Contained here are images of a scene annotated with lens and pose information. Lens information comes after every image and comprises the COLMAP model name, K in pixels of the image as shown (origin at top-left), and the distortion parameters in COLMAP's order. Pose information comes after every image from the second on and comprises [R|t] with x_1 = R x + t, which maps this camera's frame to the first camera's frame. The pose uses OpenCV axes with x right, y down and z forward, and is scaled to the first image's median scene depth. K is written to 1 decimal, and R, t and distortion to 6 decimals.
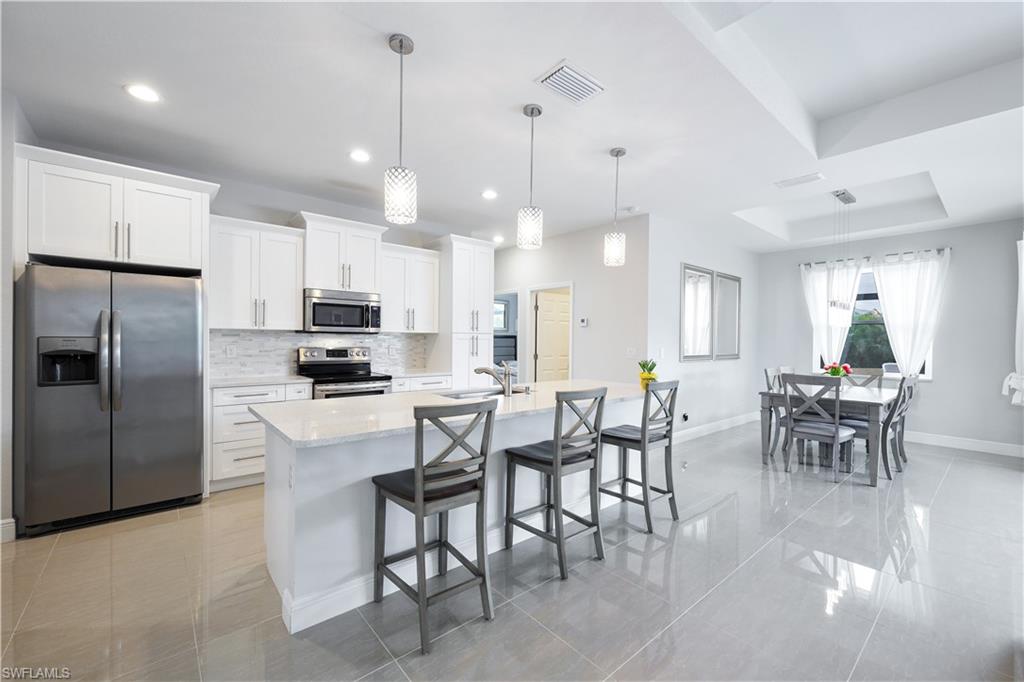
lens RADIAL K [[423.1, 0, 513.5], [0, 423.1, 332.4], [0, 0, 1]] dist [-0.000731, -0.000214]
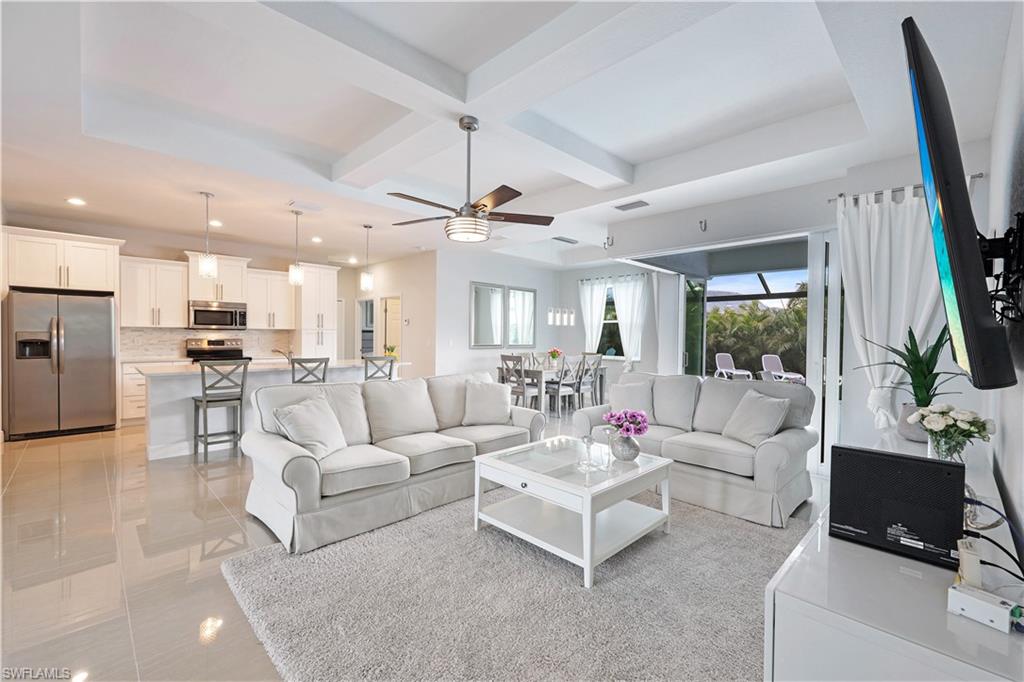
lens RADIAL K [[434.8, 0, 513.5], [0, 434.8, 331.3], [0, 0, 1]] dist [0.002172, 0.000200]
pose [[0.997421, 0.000983, 0.071773, 0.583540], [-0.001723, 0.999946, 0.010240, -0.010348], [-0.071759, -0.010338, 0.997368, -0.682108]]
